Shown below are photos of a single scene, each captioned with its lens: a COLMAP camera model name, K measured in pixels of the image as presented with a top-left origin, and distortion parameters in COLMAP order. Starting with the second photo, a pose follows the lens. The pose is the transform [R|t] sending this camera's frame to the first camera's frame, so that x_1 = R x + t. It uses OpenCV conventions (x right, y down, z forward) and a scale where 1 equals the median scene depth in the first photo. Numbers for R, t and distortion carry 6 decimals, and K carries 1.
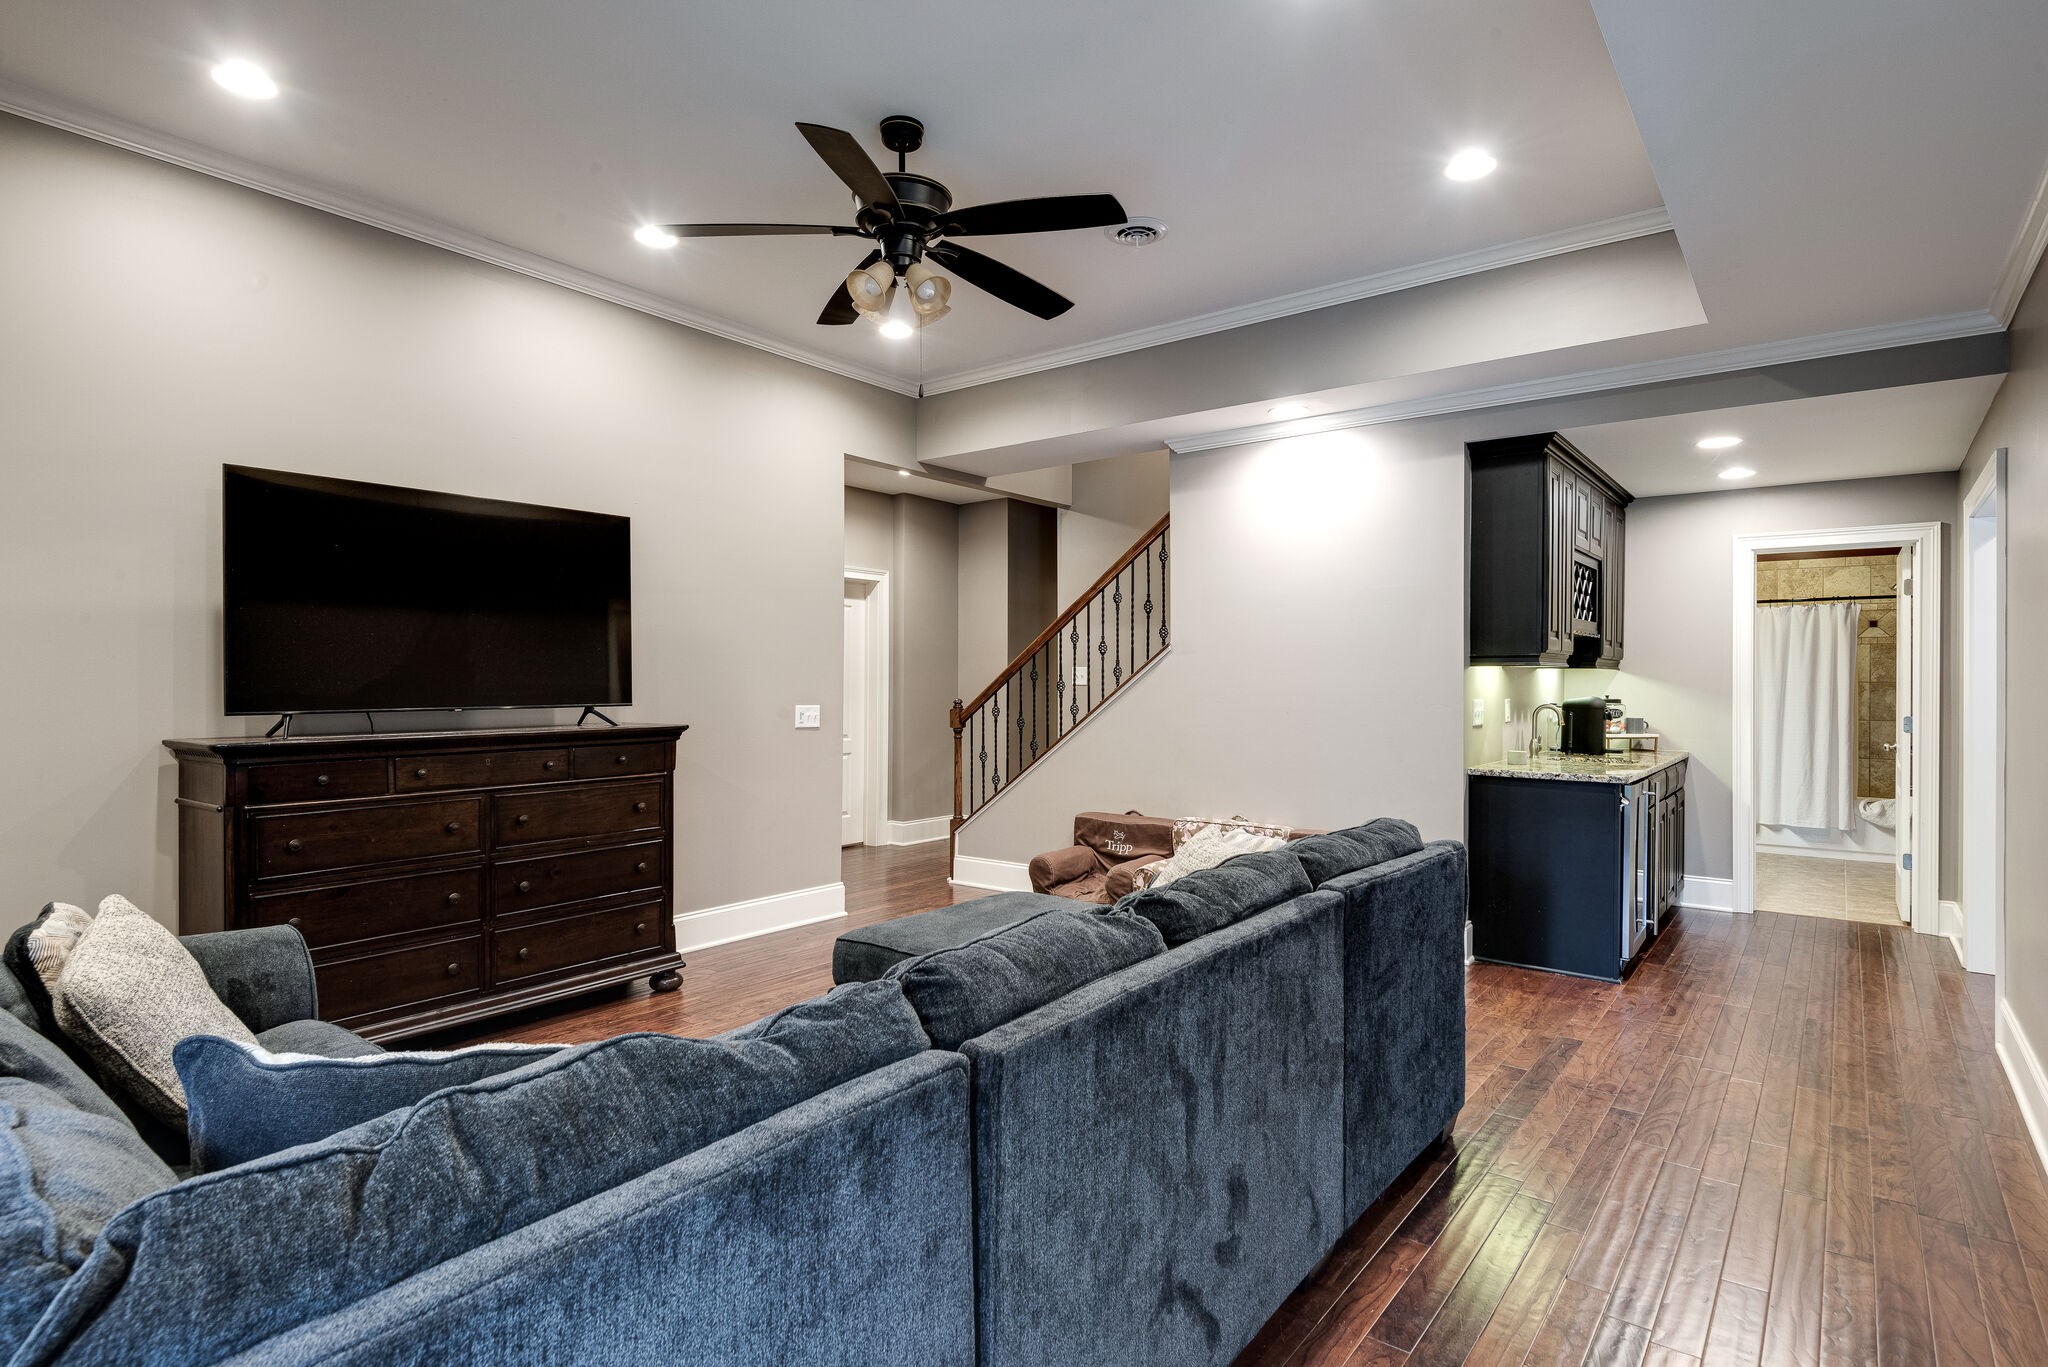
lens RADIAL K [[1032.3, 0, 1029.6], [0, 1032.3, 685.2], [0, 0, 1]] dist [-0.002614, -0.000111]
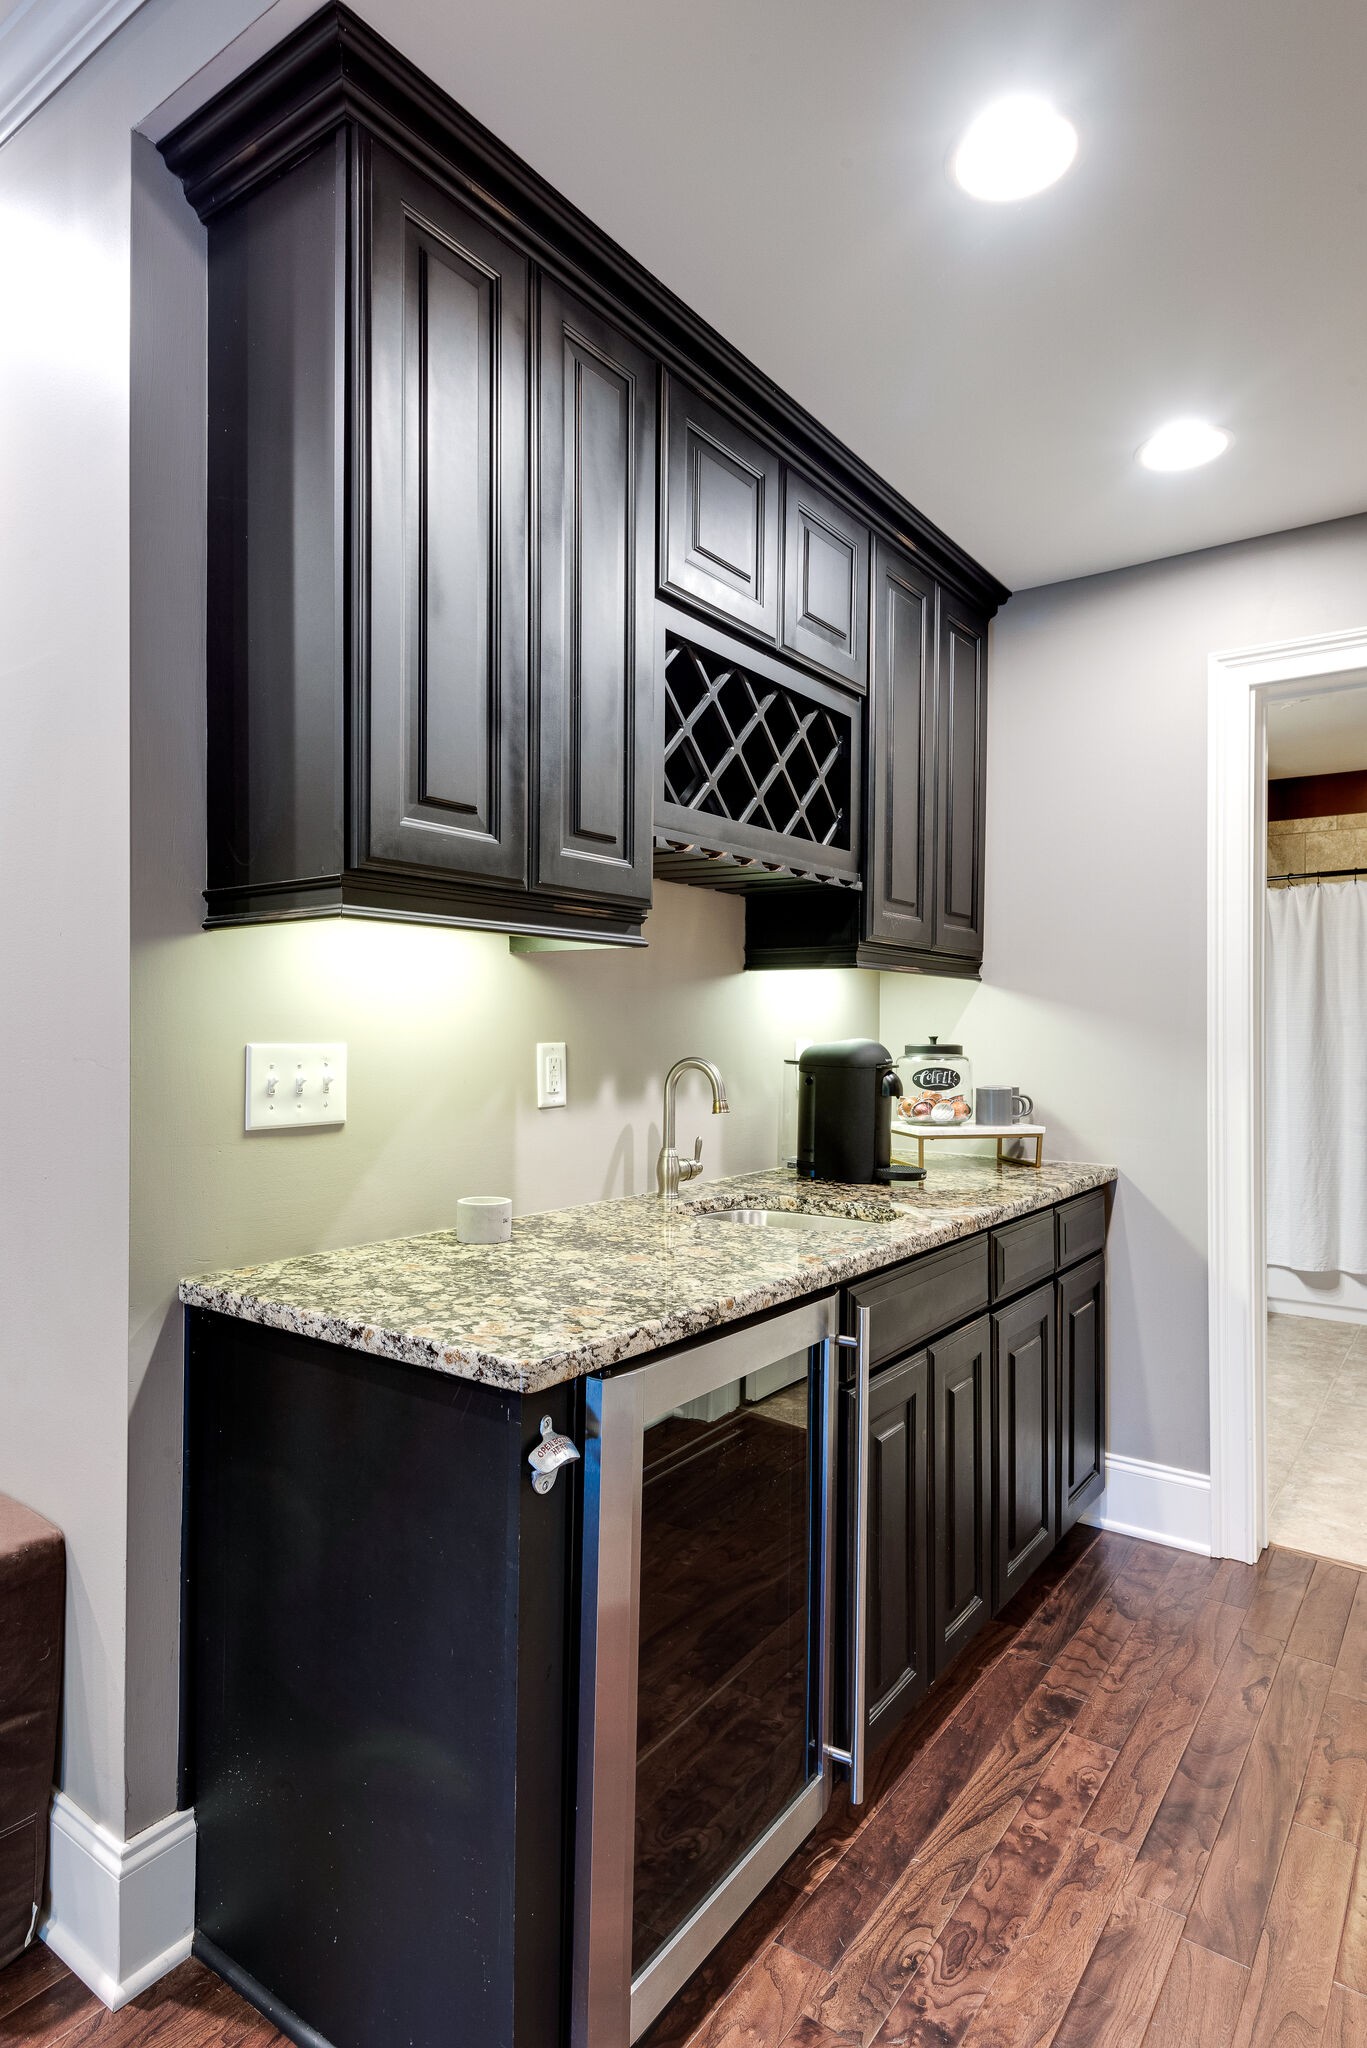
lens RADIAL K [[1127.8, 0, 680.5], [0, 1127.8, 1023.1], [0, 0, 1]] dist [0.001515, 0.000178]
pose [[0.999315, 0.001730, 0.036978, 0.441824], [-0.001444, 0.999969, -0.007771, 0.008263], [-0.036990, 0.007712, 0.999286, 0.538489]]
